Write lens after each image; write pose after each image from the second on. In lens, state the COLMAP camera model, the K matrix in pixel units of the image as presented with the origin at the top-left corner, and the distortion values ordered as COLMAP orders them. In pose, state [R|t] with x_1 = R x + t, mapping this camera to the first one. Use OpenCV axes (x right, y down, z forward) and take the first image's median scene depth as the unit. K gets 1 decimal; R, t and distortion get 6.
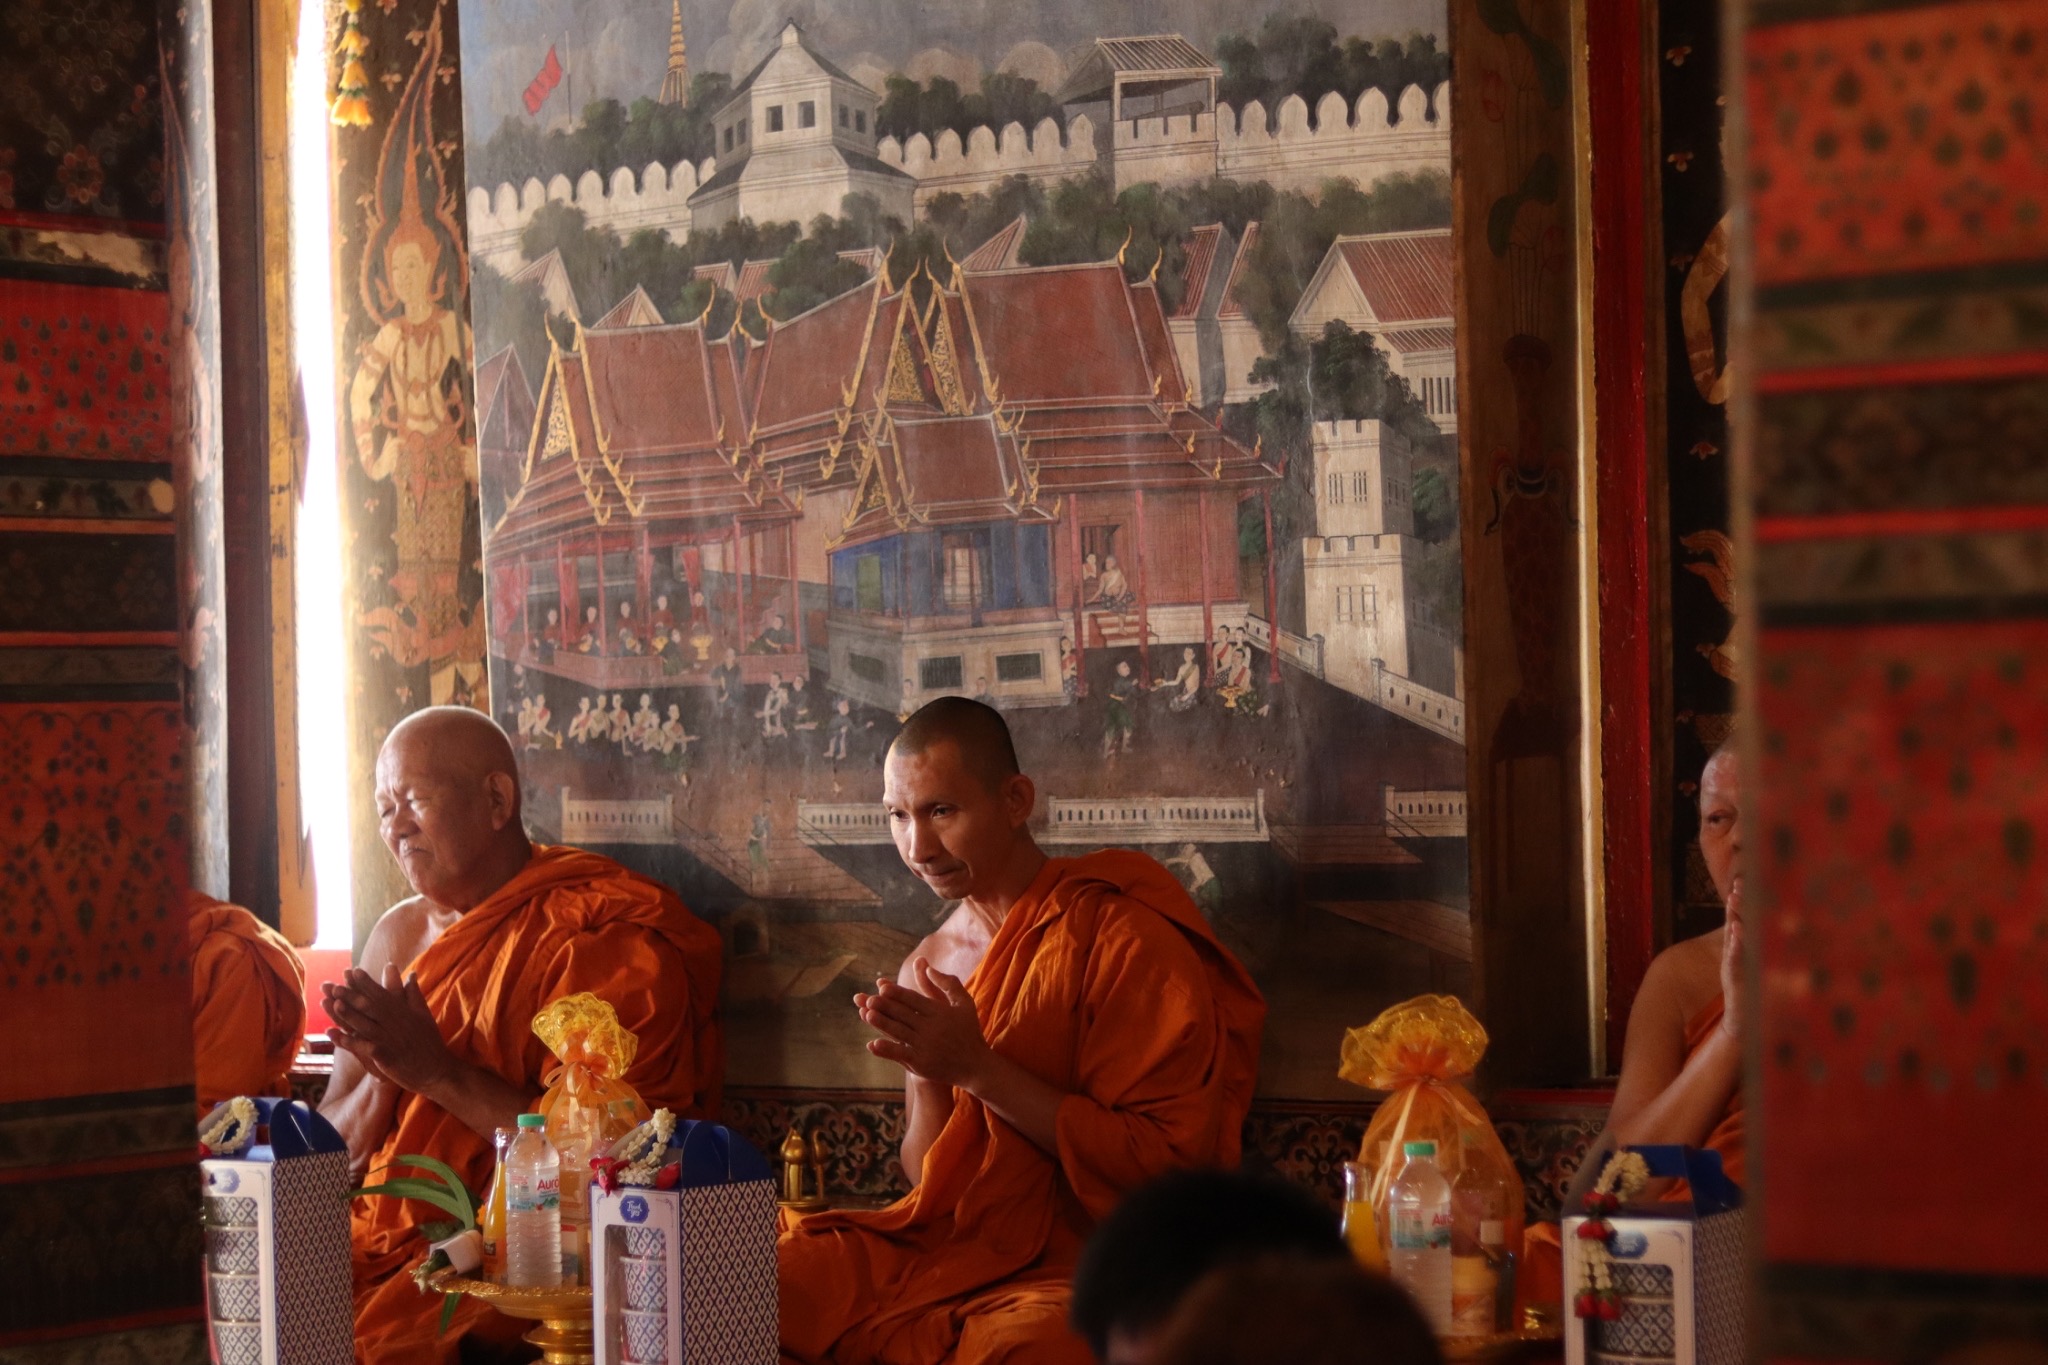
lens RADIAL K [[3941.7, 0, 1024.0], [0, 3941.7, 682.5], [0, 0, 1]] dist [-0.179471, 0.098678]
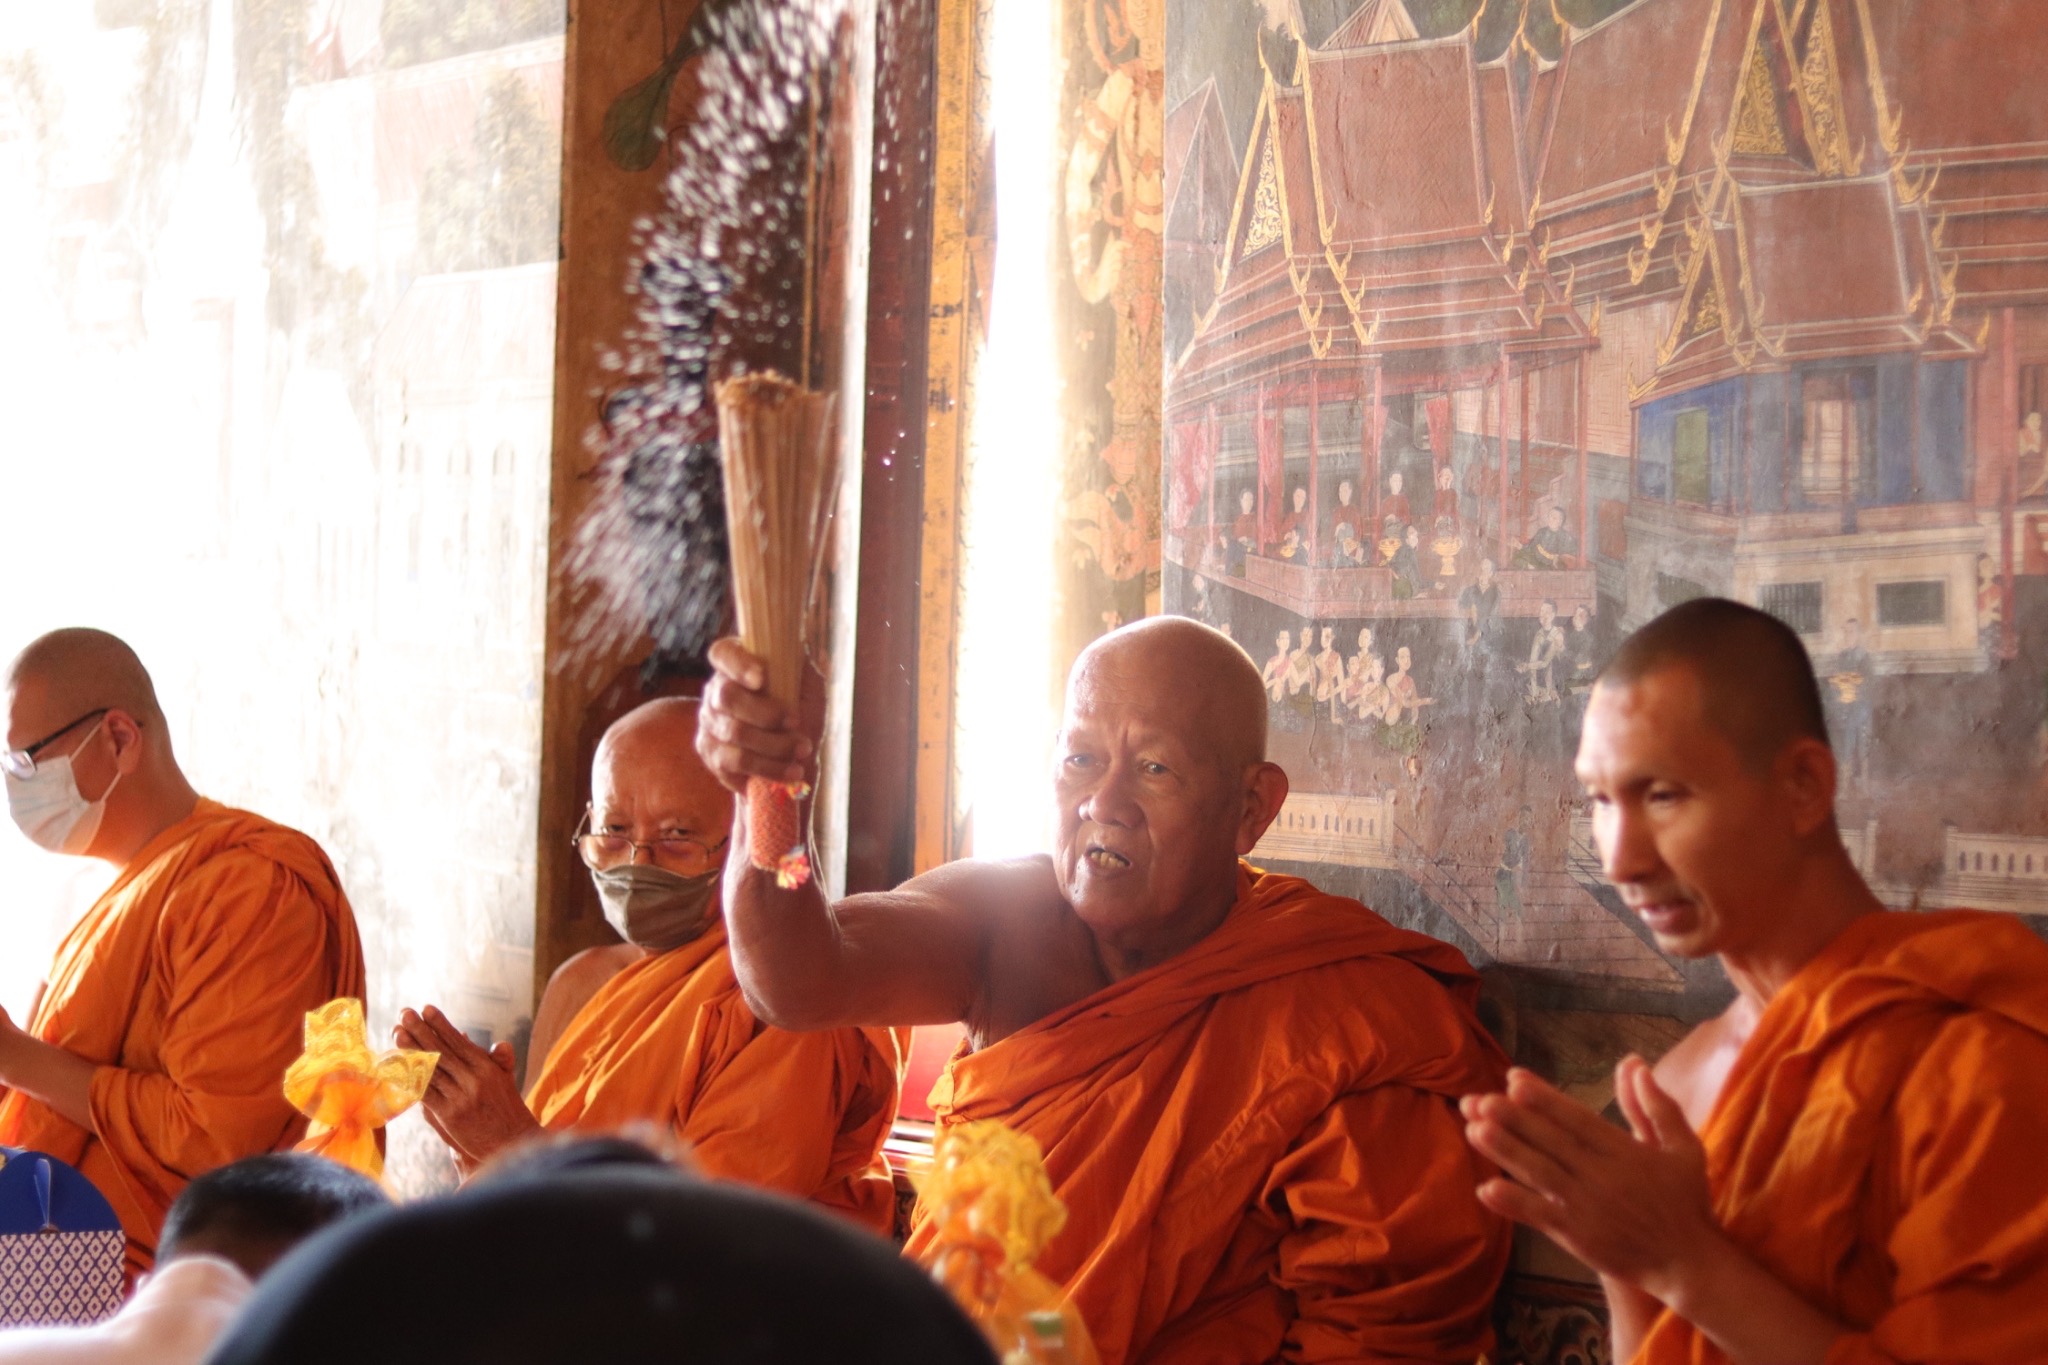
lens RADIAL K [[4529.9, 0, 1024.0], [0, 4529.9, 682.5], [0, 0, 1]] dist [-0.122993, -0.034058]
pose [[0.954169, 0.049881, -0.295083, 0.067250], [-0.048639, 0.998750, 0.011554, 0.006105], [0.295291, 0.003328, 0.955402, 0.301914]]
